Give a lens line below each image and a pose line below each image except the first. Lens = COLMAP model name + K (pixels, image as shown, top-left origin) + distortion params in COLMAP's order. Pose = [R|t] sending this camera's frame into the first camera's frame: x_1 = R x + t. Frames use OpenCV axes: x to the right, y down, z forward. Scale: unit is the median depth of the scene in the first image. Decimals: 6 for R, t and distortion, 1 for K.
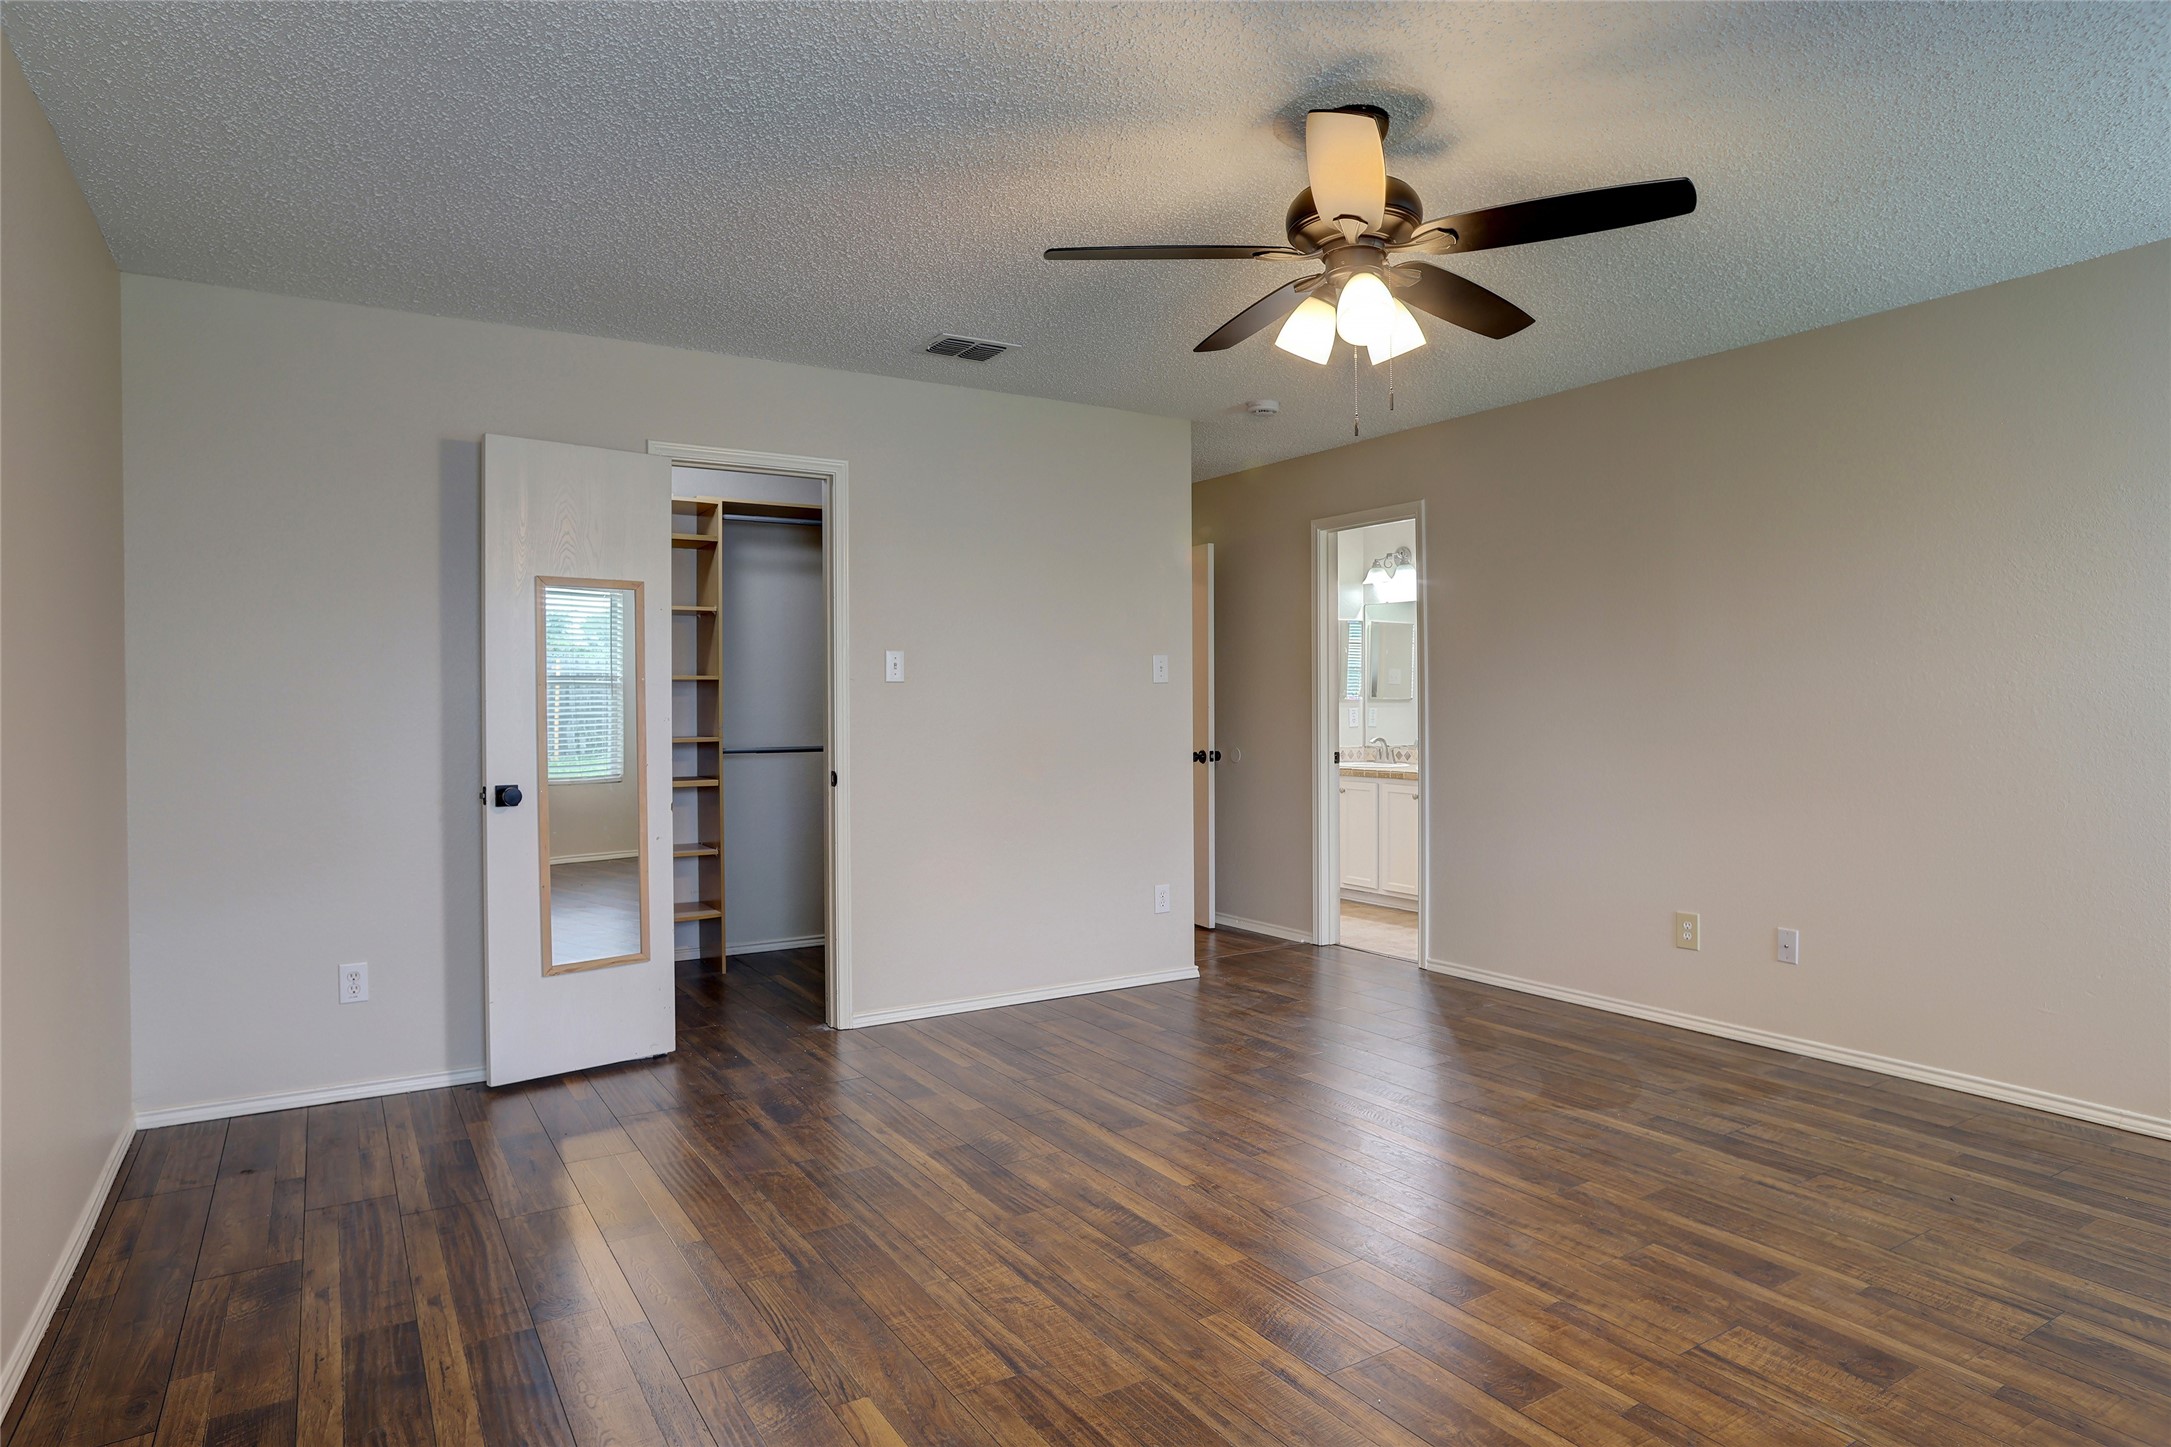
lens RADIAL K [[1250.2, 0, 1085.3], [0, 1250.2, 722.5], [0, 0, 1]] dist [0.003462, 0.005156]
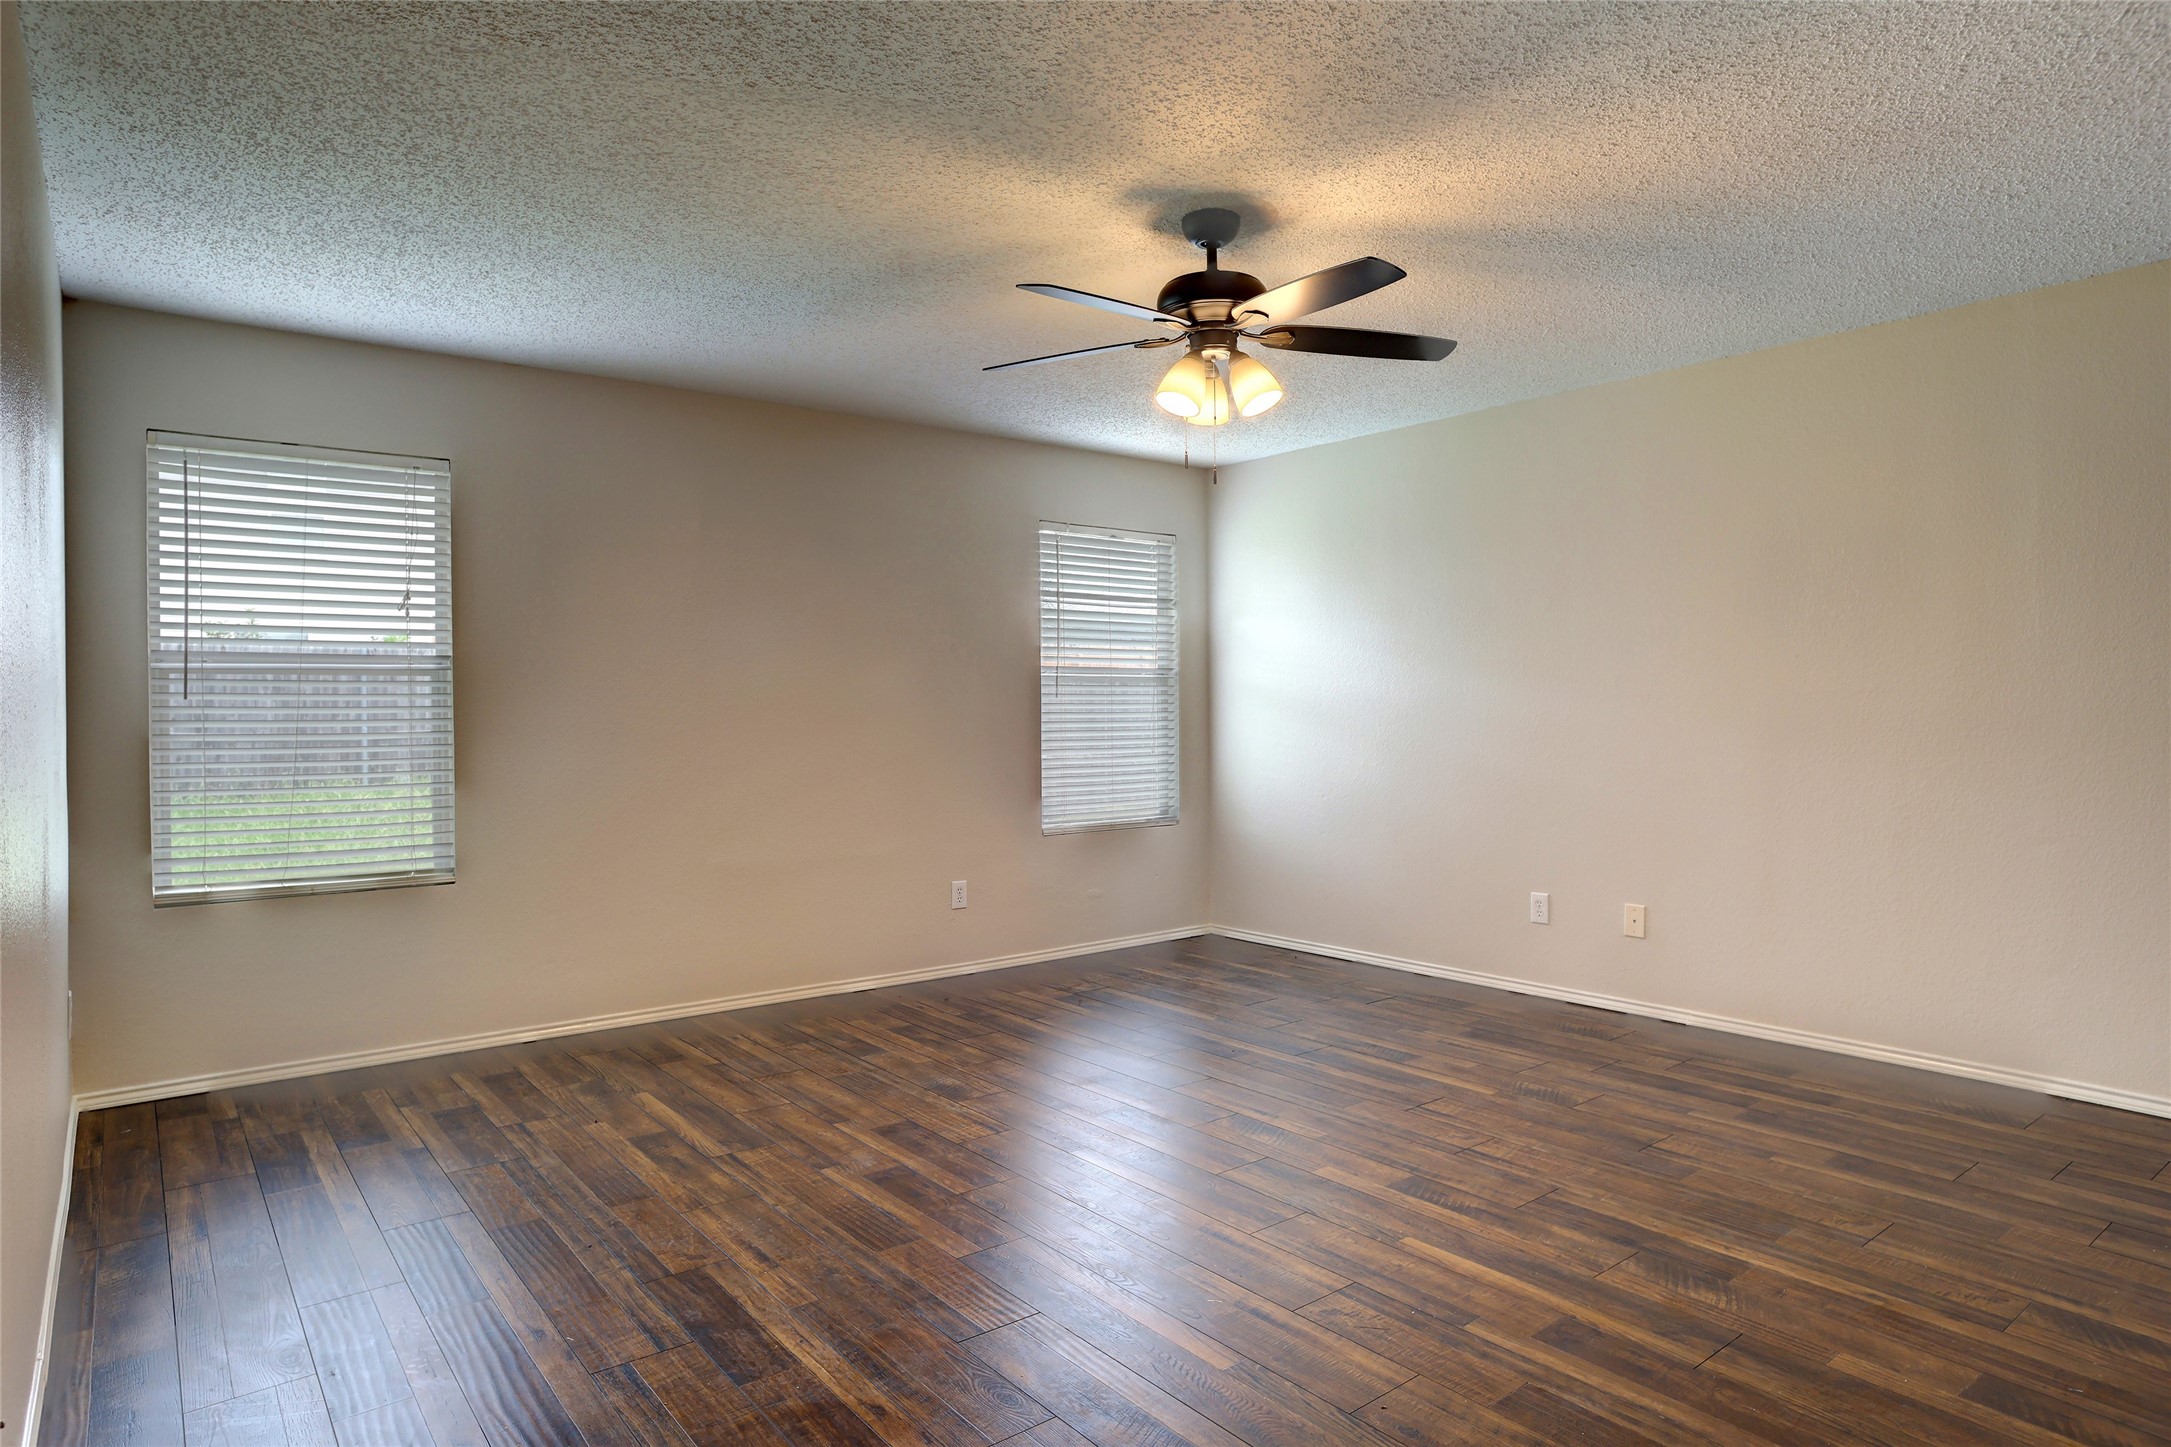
lens RADIAL K [[1250.2, 0, 1084.8], [0, 1250.2, 714.3], [0, 0, 1]] dist [0.003462, 0.005156]
pose [[-0.993845, 0.010235, -0.110308, 0.468303], [0.008100, 0.999771, 0.019783, -0.030133], [0.110486, 0.018767, -0.993701, 2.145826]]
